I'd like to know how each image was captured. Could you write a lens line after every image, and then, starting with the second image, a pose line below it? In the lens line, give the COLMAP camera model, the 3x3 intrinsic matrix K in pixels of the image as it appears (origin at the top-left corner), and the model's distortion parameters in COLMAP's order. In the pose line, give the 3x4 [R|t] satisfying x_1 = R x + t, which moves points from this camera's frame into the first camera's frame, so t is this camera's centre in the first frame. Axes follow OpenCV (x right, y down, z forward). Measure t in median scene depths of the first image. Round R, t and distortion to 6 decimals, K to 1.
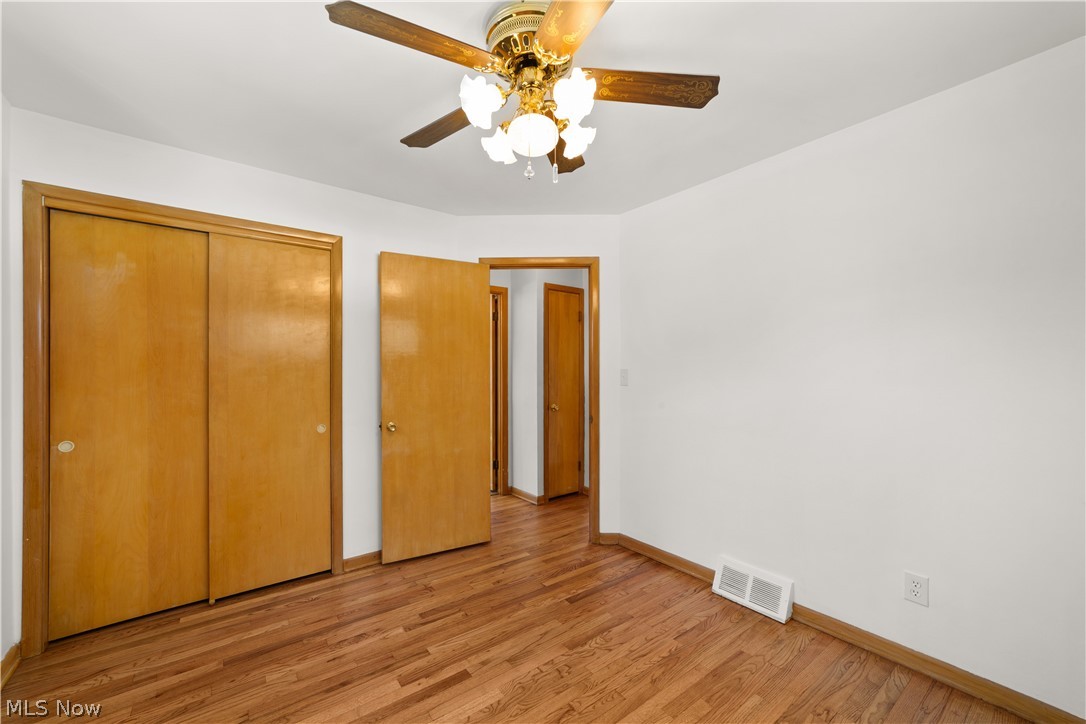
lens RADIAL K [[420.7, 0, 547.7], [0, 420.7, 367.6], [0, 0, 1]] dist [-0.013266, 0.005050]
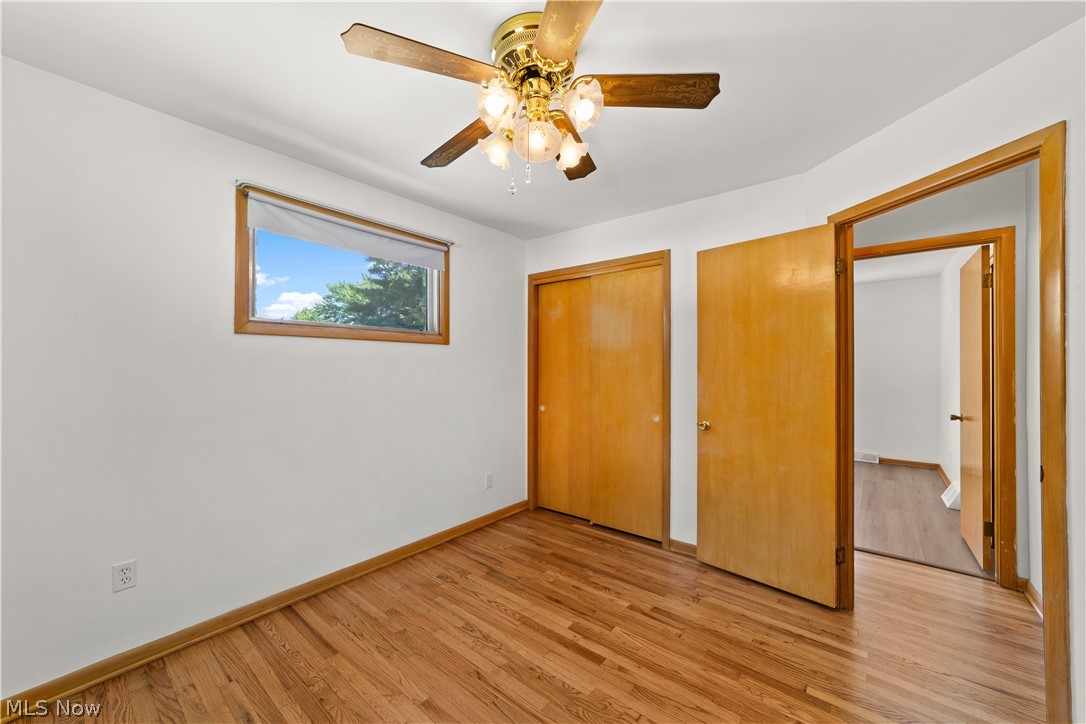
lens RADIAL K [[420.7, 0, 537.5], [0, 420.7, 365.3], [0, 0, 1]] dist [-0.013266, 0.005050]
pose [[0.215182, -0.003439, -0.976568, 0.663541], [0.001288, 0.999994, -0.003238, 0.001631], [0.976573, -0.000561, 0.215185, 0.524068]]
